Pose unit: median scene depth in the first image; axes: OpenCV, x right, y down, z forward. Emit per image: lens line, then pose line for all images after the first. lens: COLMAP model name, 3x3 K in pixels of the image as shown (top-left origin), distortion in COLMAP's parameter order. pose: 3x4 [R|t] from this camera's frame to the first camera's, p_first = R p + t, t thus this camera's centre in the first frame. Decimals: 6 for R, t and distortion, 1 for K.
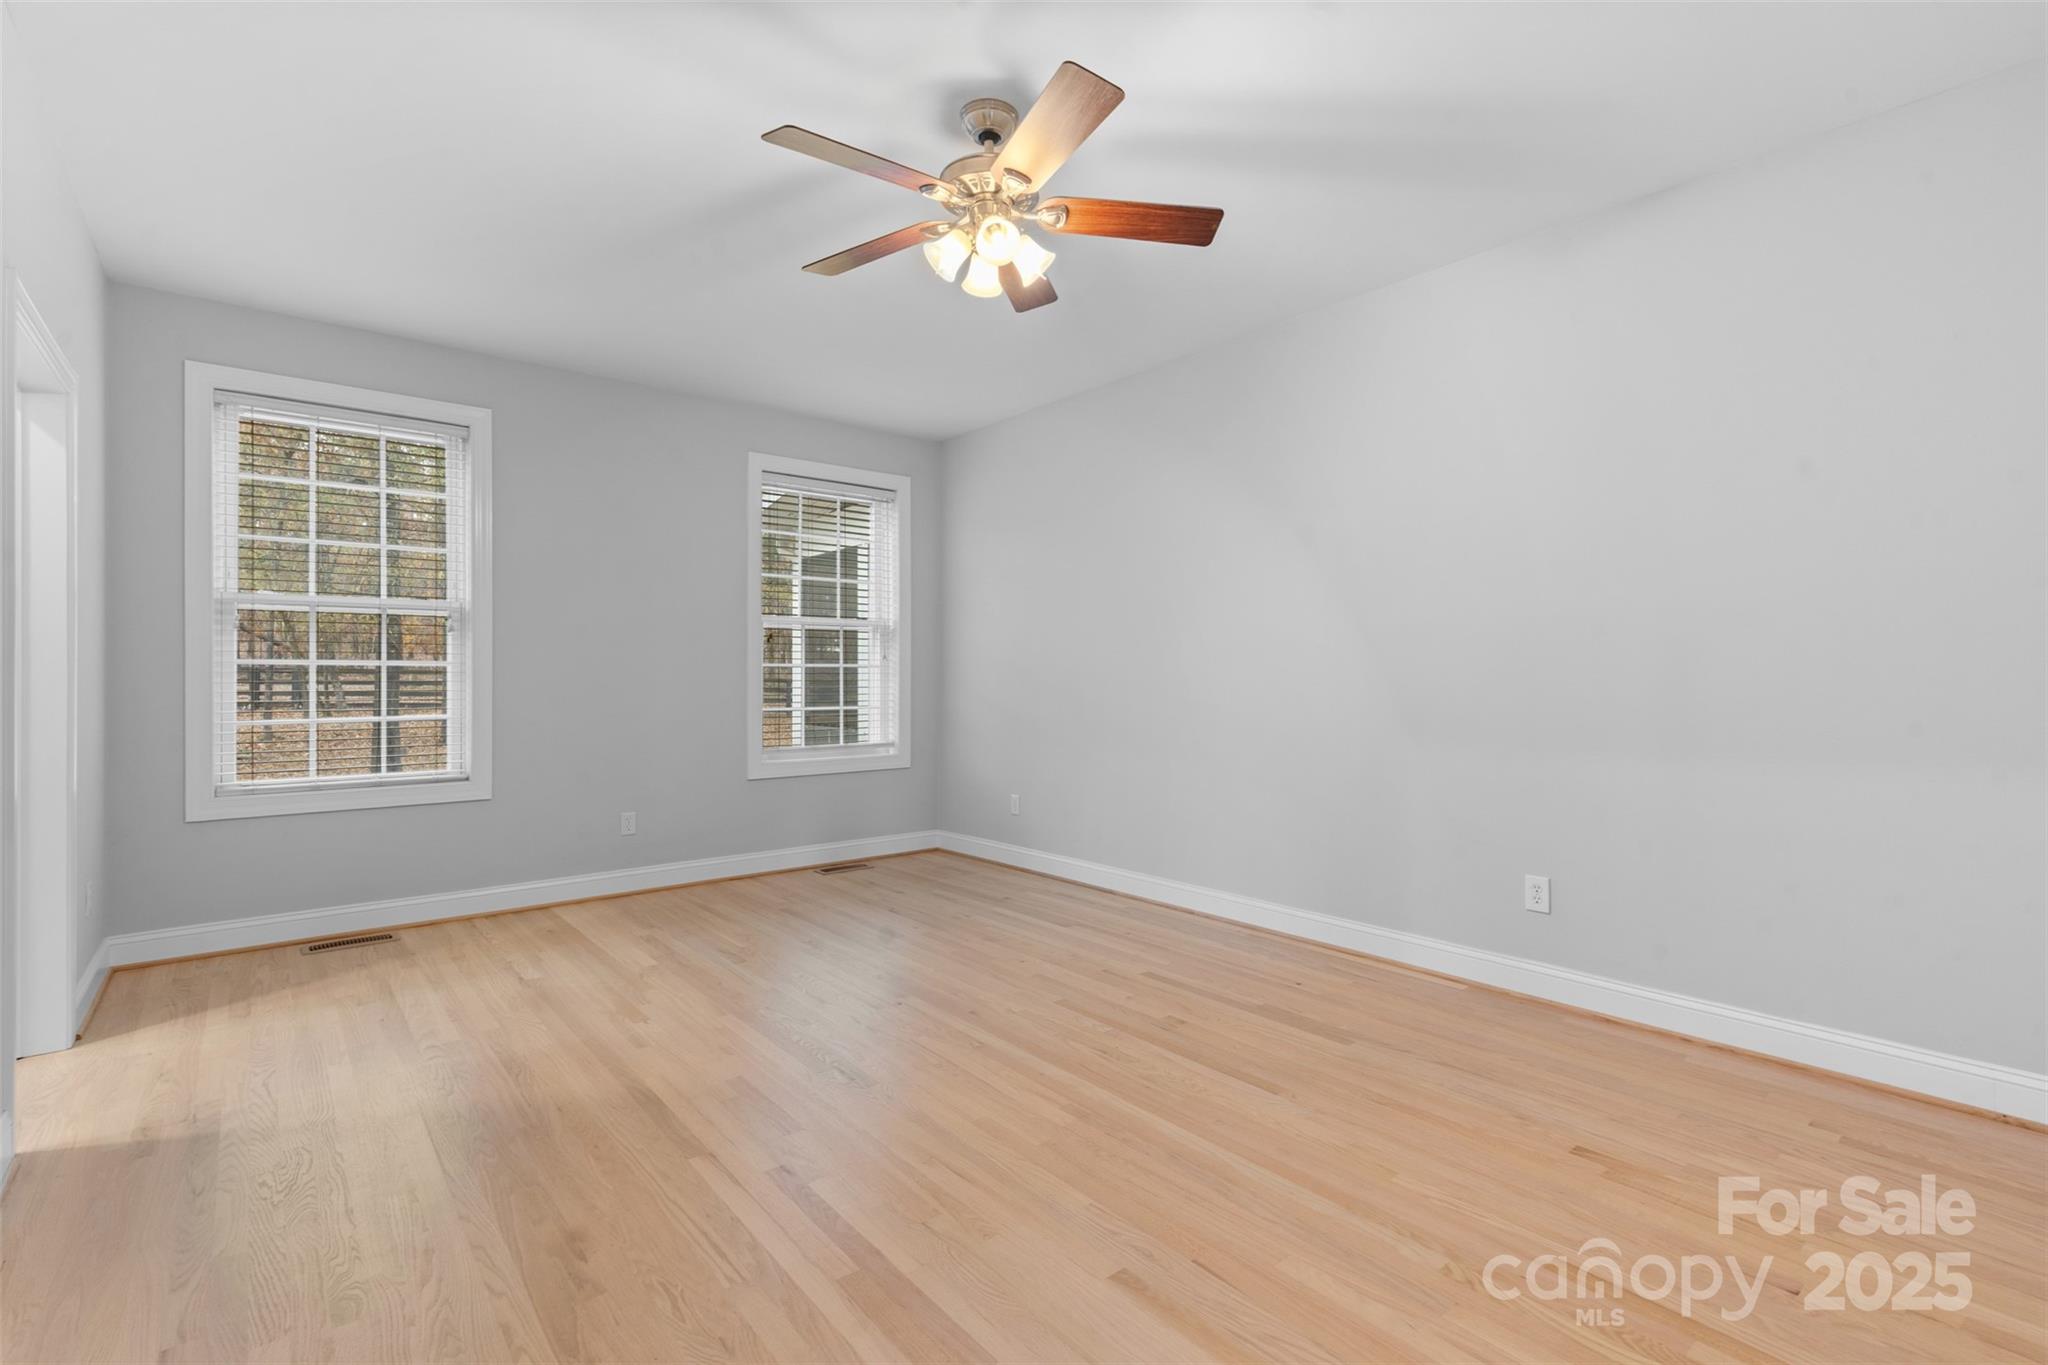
lens RADIAL K [[929.7, 0, 1024.1], [0, 929.7, 683.3], [0, 0, 1]] dist [-0.002641, 0.000099]
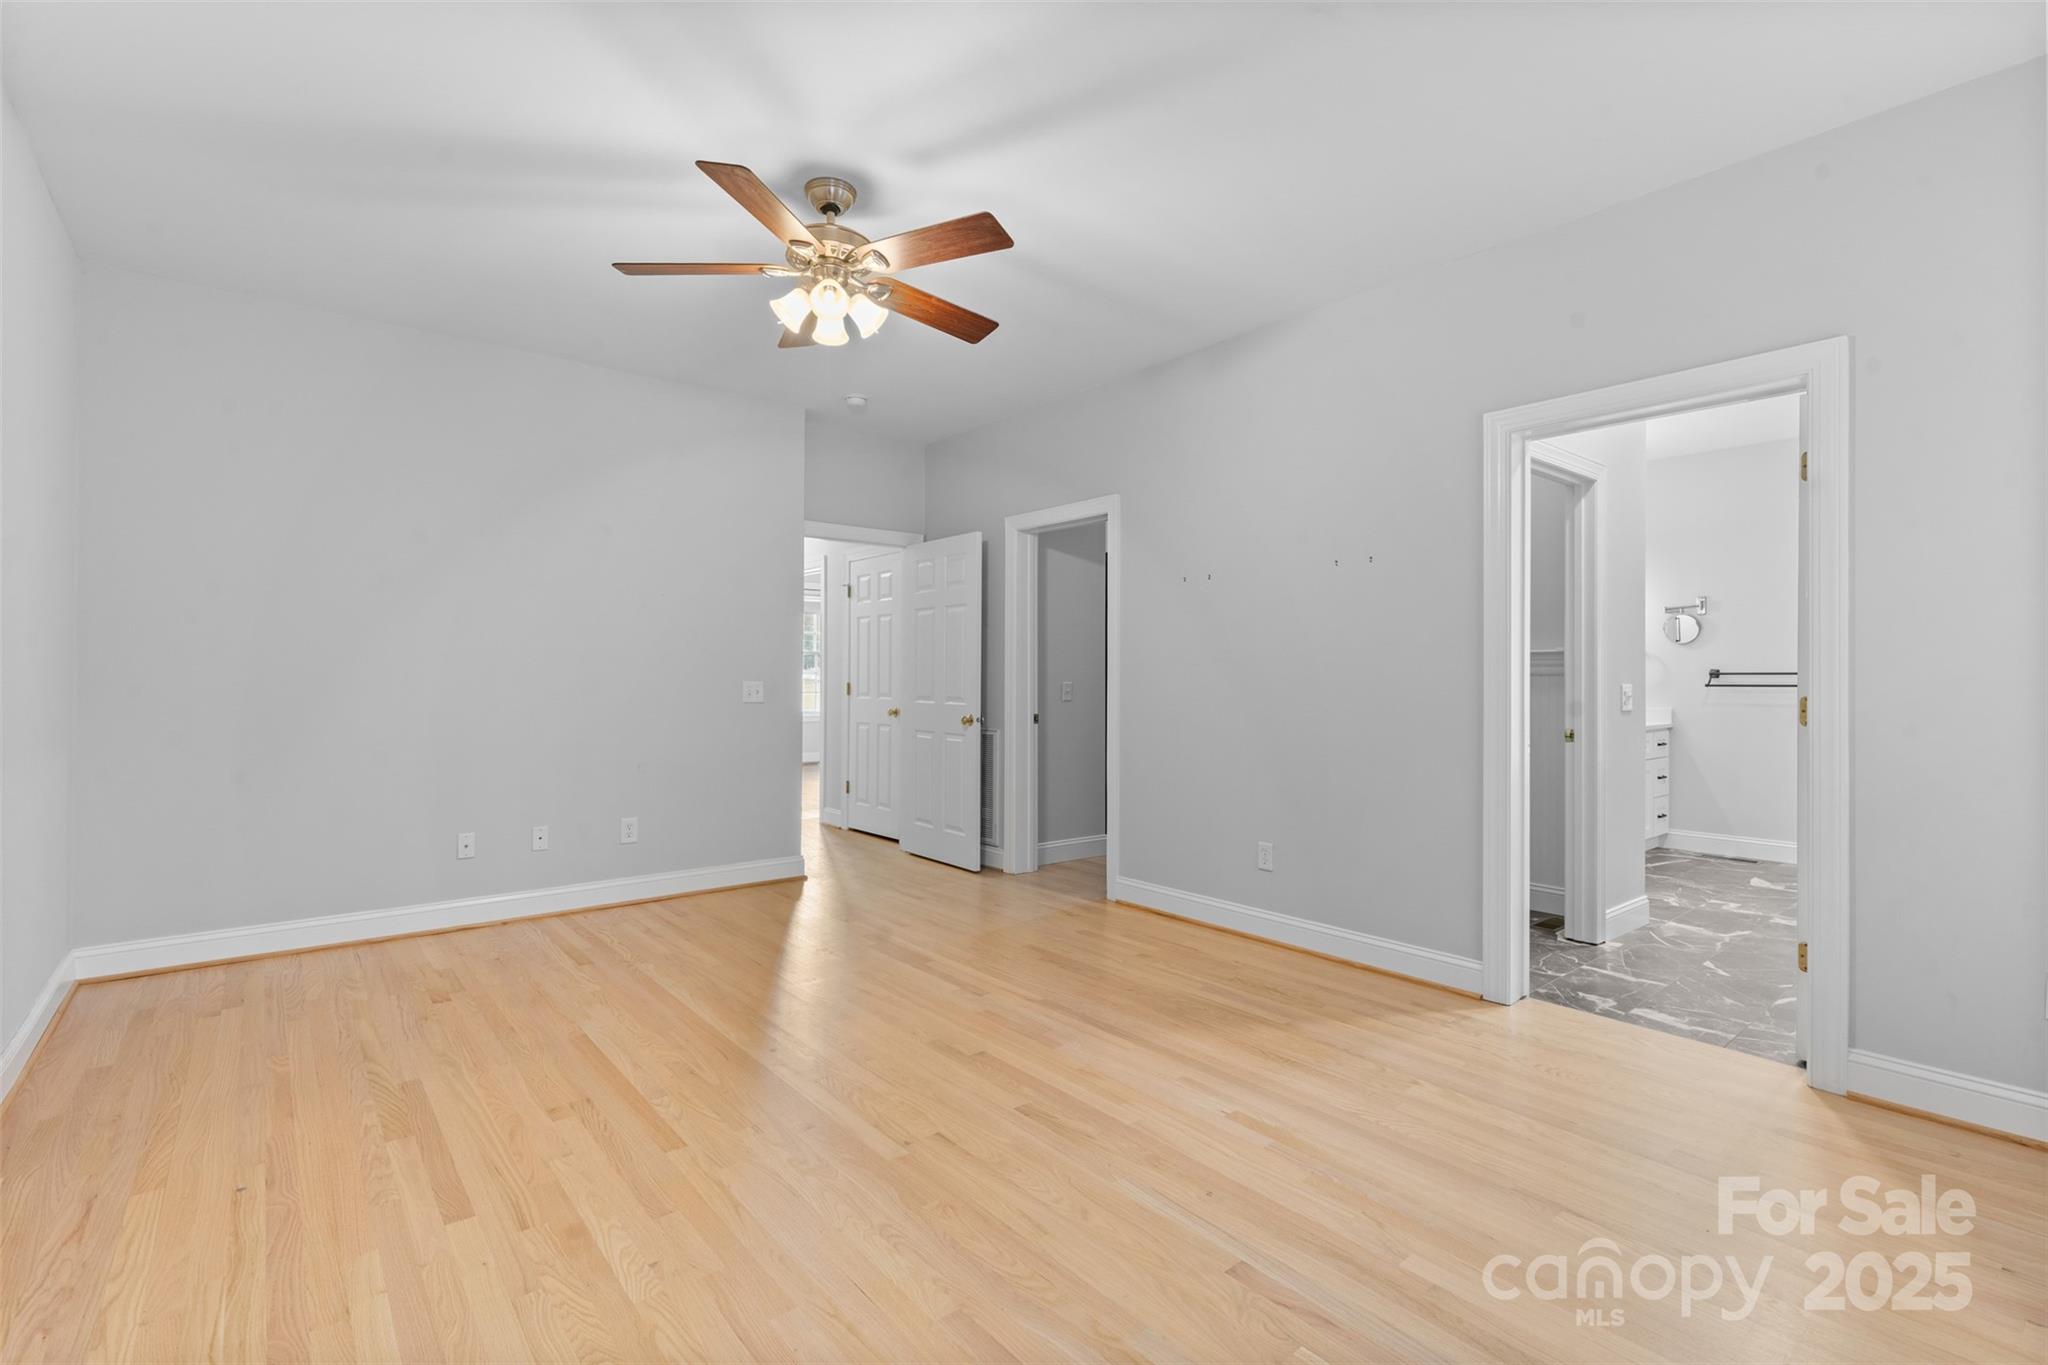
lens RADIAL K [[929.7, 0, 1020.2], [0, 929.7, 682.7], [0, 0, 1]] dist [-0.002641, 0.000099]
pose [[-0.999968, -0.004126, 0.006840, -0.239937], [-0.004062, 0.999948, 0.009354, -0.011956], [-0.006878, 0.009326, -0.999933, 1.827636]]
